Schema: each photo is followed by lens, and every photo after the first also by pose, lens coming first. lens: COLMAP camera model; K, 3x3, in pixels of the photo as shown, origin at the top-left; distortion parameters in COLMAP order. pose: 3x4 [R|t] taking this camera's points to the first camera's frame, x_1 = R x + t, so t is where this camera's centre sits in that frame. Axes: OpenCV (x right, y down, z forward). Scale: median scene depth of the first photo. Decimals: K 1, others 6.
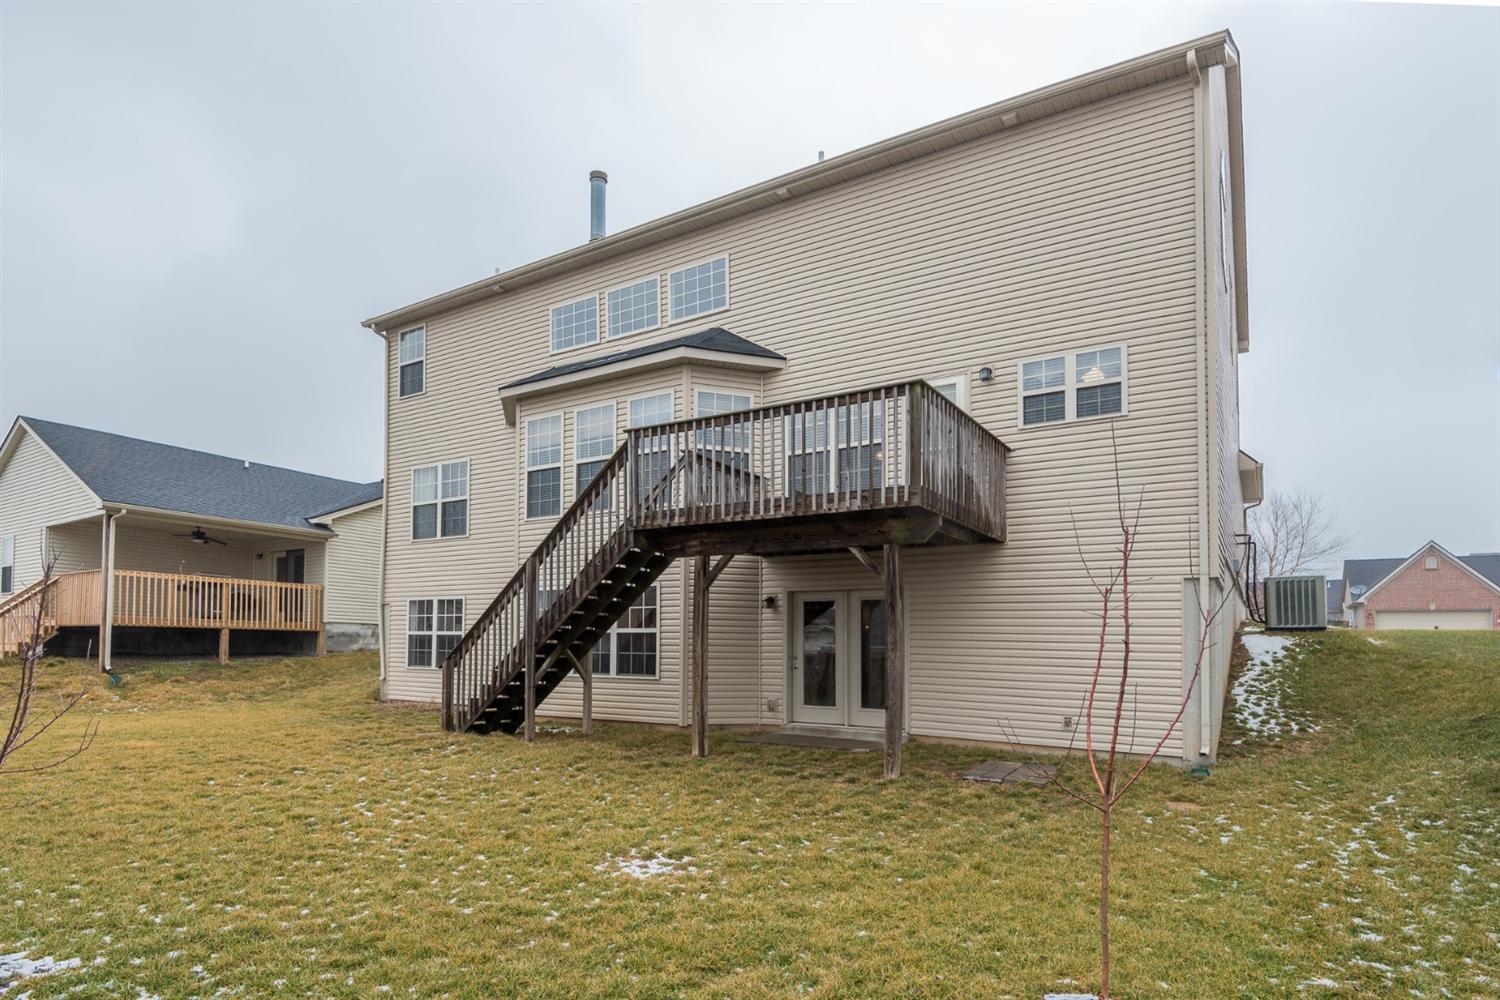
lens RADIAL K [[720.3, 0, 750.0], [0, 720.3, 500.0], [0, 0, 1]] dist [-0.000955, -0.000113]
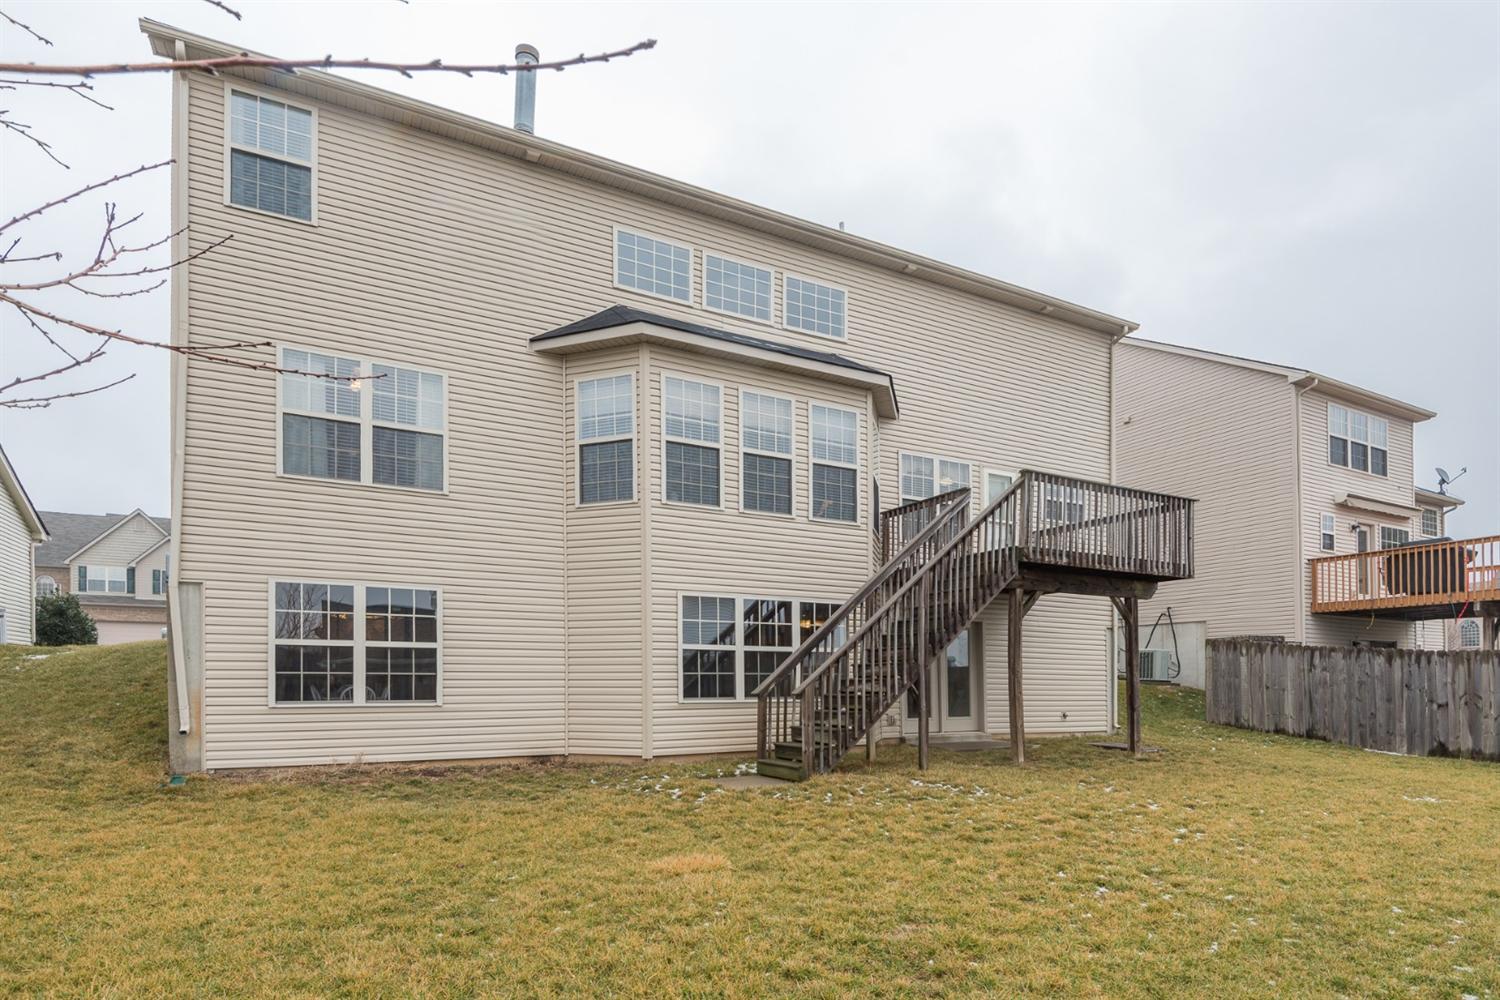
lens RADIAL K [[720.3, 0, 750.0], [0, 720.3, 500.0], [0, 0, 1]] dist [-0.000955, -0.000113]
pose [[0.565387, 0.186699, 0.803418, -0.892857], [-0.164914, 0.979966, -0.111671, 0.097926], [-0.808171, -0.069358, 0.584850, 0.479266]]
